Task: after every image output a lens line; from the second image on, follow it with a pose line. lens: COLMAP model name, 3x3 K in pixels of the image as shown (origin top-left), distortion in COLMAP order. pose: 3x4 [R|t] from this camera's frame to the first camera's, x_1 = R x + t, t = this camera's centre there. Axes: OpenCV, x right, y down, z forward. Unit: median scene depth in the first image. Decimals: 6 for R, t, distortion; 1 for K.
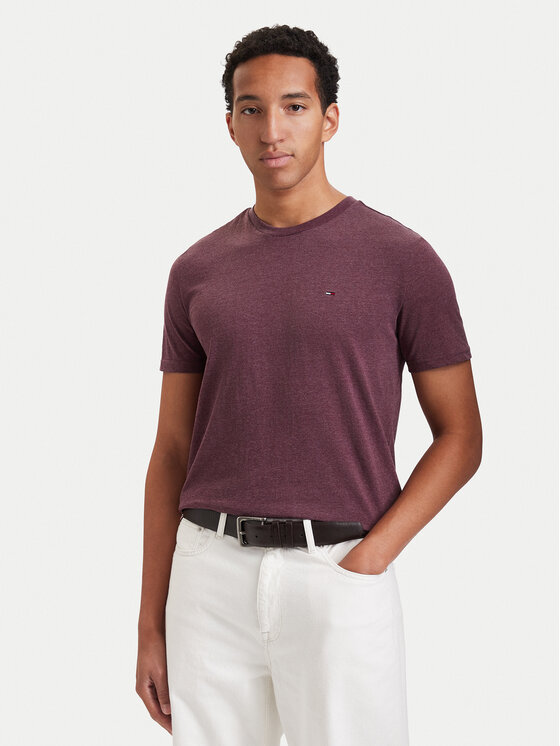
lens RADIAL K [[1350.6, 0, 282.2], [0, 1350.6, 376.0], [0, 0, 1]] dist [-0.010606, 0.000000]
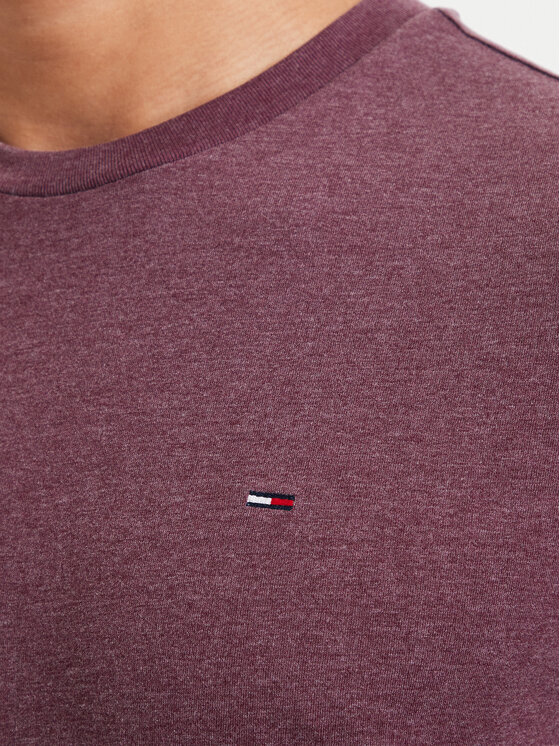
lens RADIAL K [[3242.4, 0, 279.9], [0, 3242.4, 375.0], [0, 0, 1]] dist [-0.310989, 0.000000]
pose [[0.998982, -0.009357, -0.044121, 0.055166], [0.008712, 0.999853, -0.014795, -0.069155], [0.044253, 0.014396, 0.998917, 0.523633]]
